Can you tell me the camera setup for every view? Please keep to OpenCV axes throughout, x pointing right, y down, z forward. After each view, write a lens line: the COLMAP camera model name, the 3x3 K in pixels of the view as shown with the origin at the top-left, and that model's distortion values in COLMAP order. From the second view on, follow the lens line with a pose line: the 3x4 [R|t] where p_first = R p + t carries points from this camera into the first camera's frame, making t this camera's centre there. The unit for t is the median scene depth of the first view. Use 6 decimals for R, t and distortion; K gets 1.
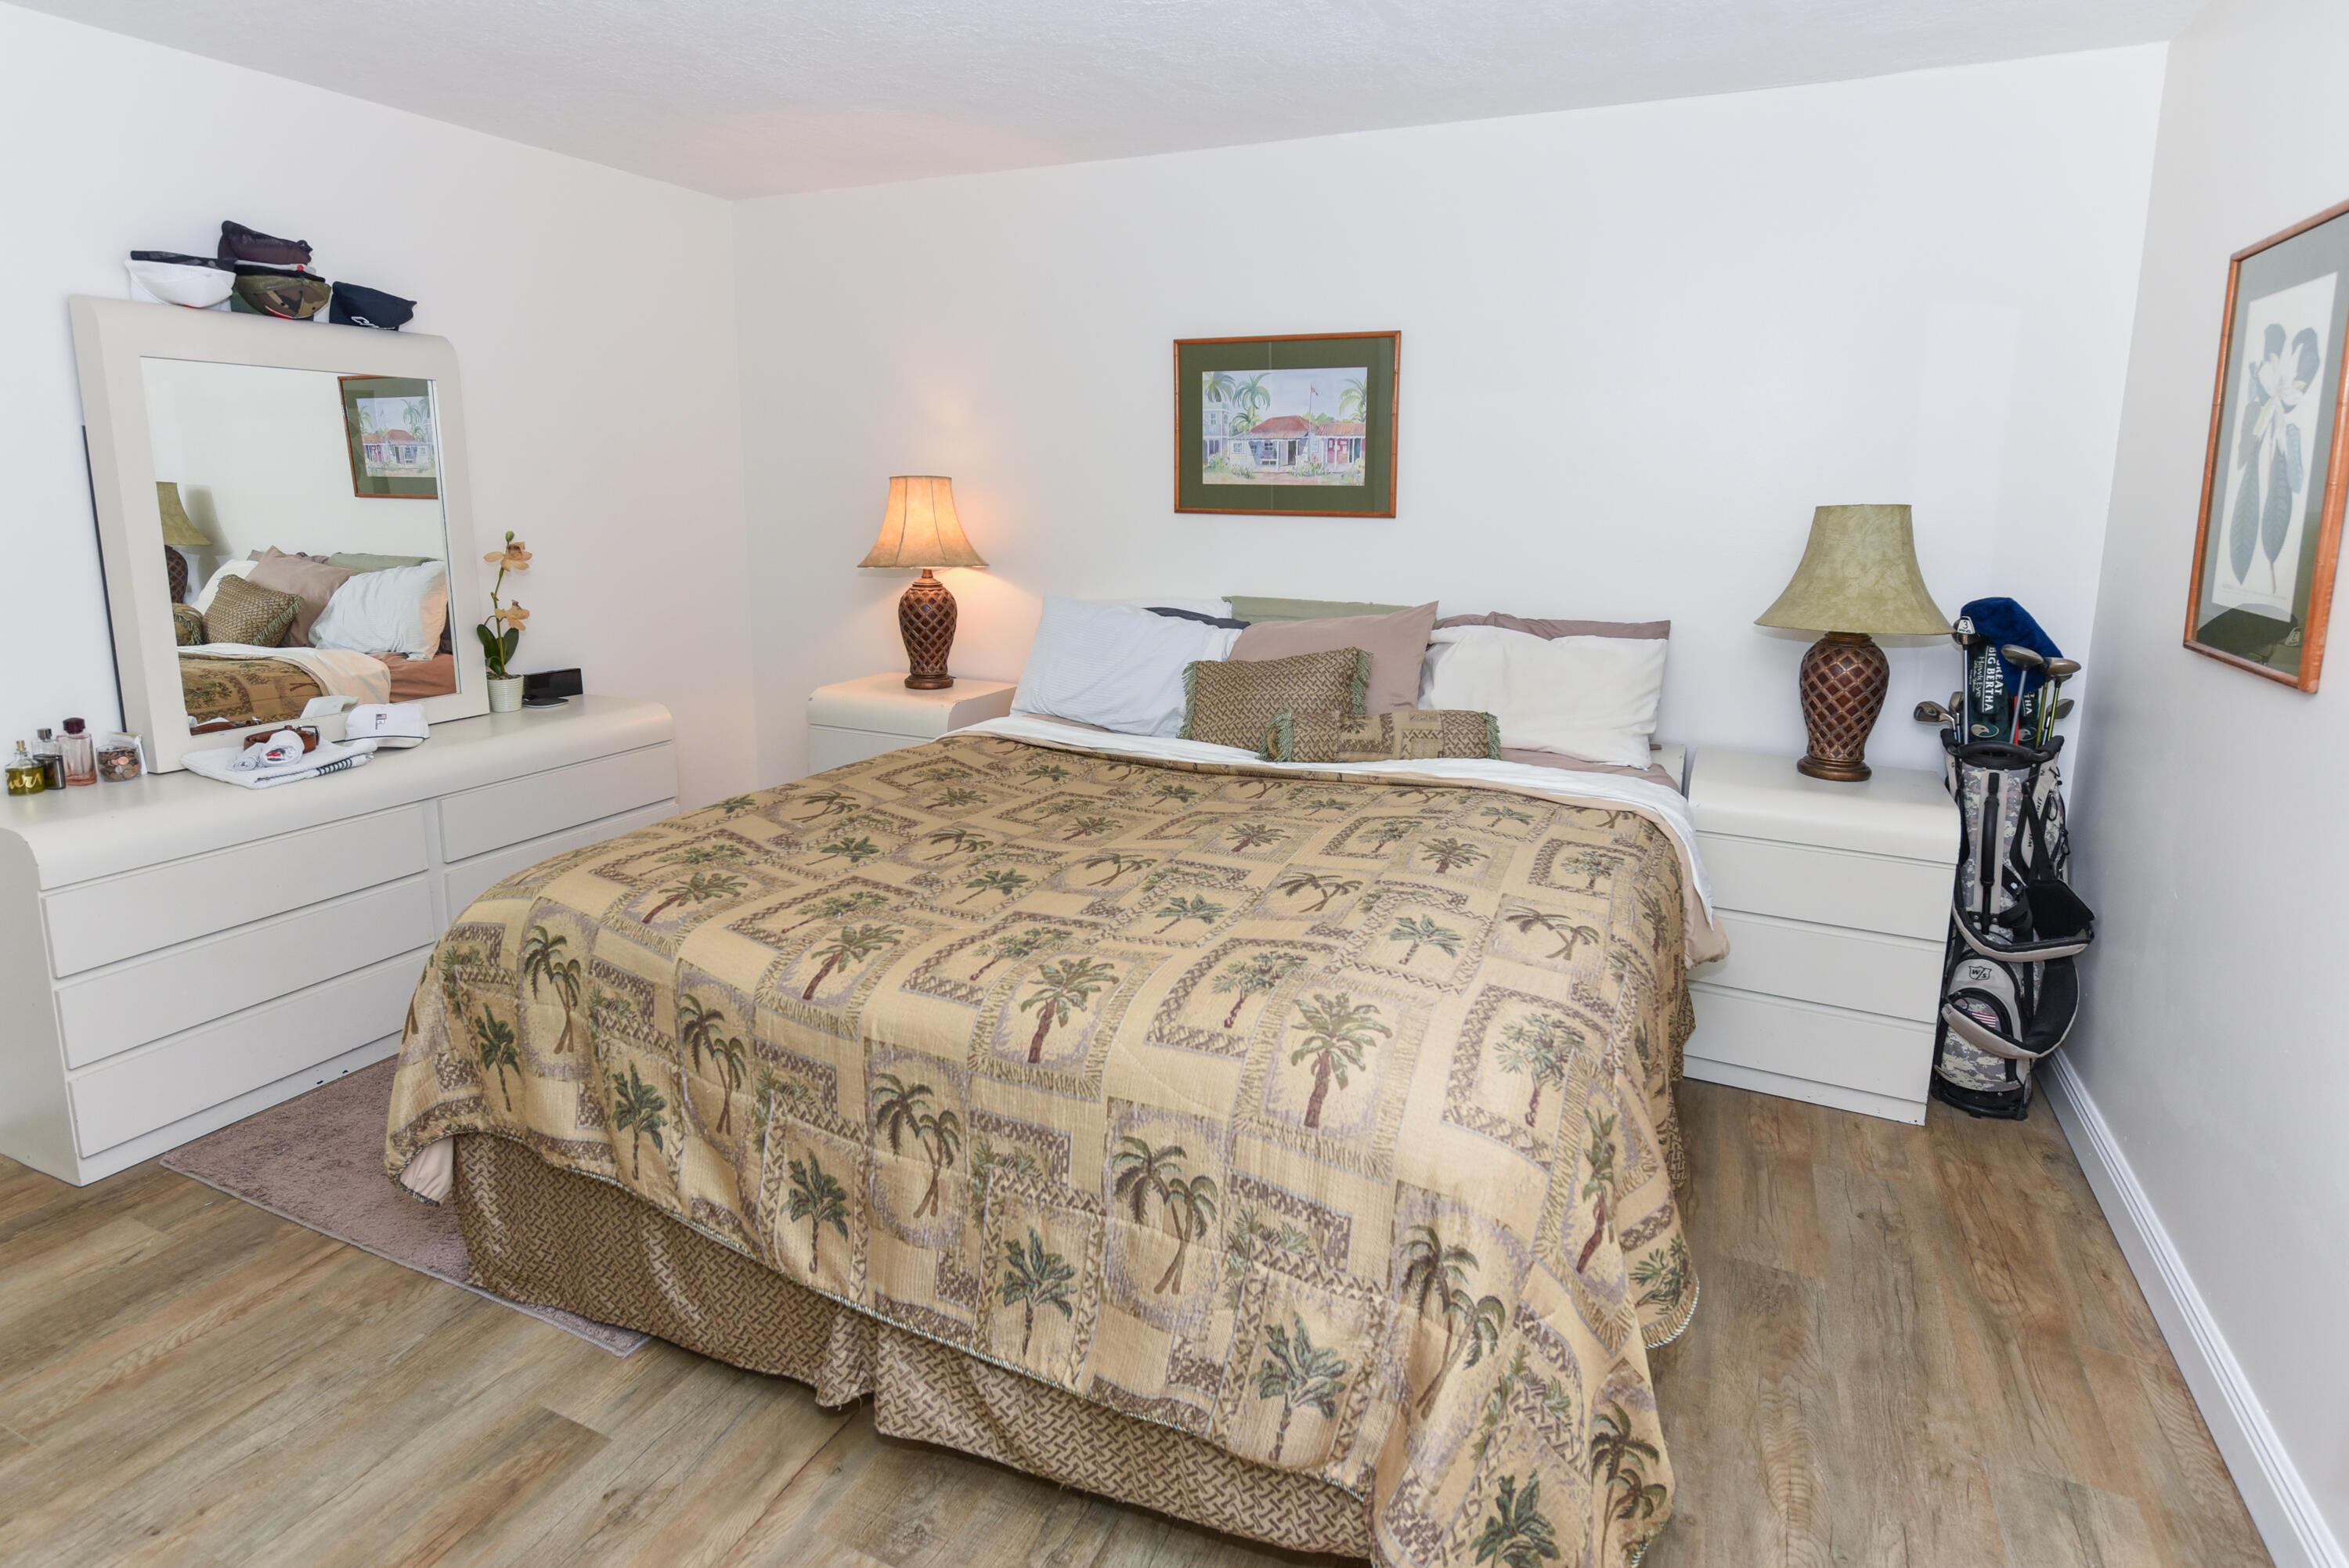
lens RADIAL K [[1181.3, 0, 1180.7], [0, 1181.3, 659.4], [0, 0, 1]] dist [-0.001675, -0.000358]
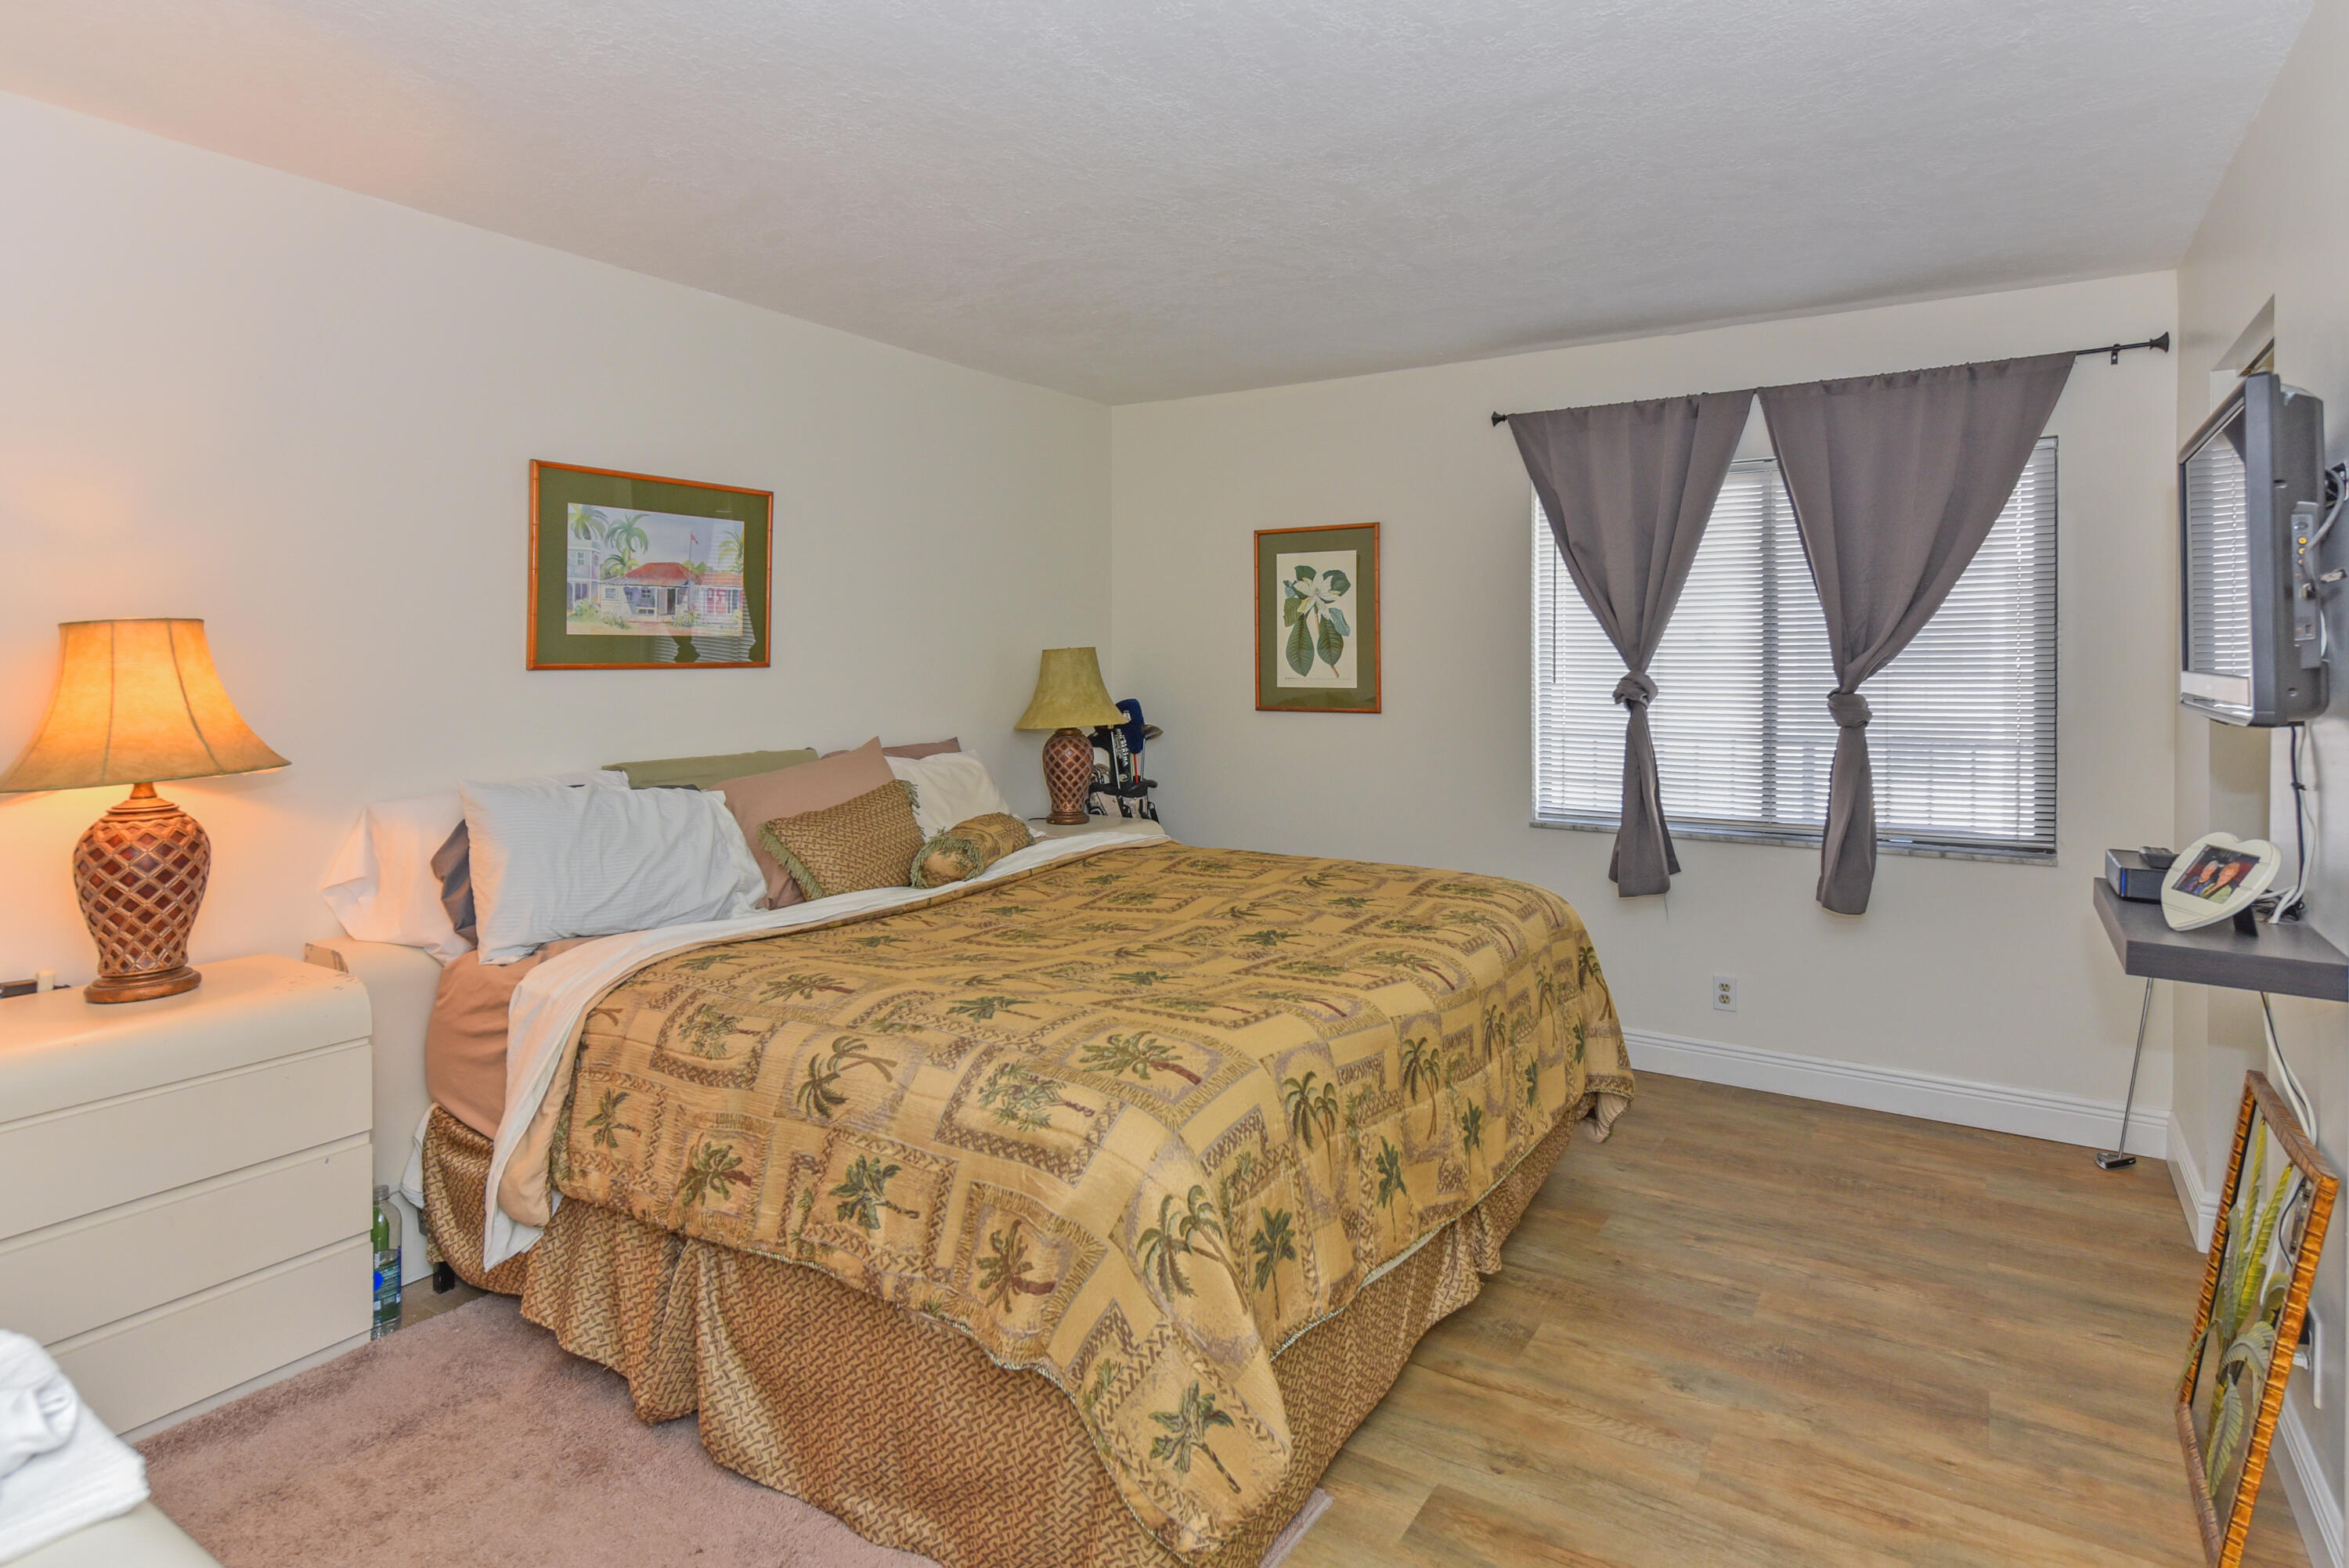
lens RADIAL K [[1282.1, 0, 1173.8], [0, 1282.1, 630.5], [0, 0, 1]] dist [-0.000225, -0.000211]
pose [[0.140307, 0.005901, 0.990090, -0.846241], [0.150507, 0.988234, -0.027218, -0.064570], [-0.978602, 0.152834, 0.137768, 0.472843]]
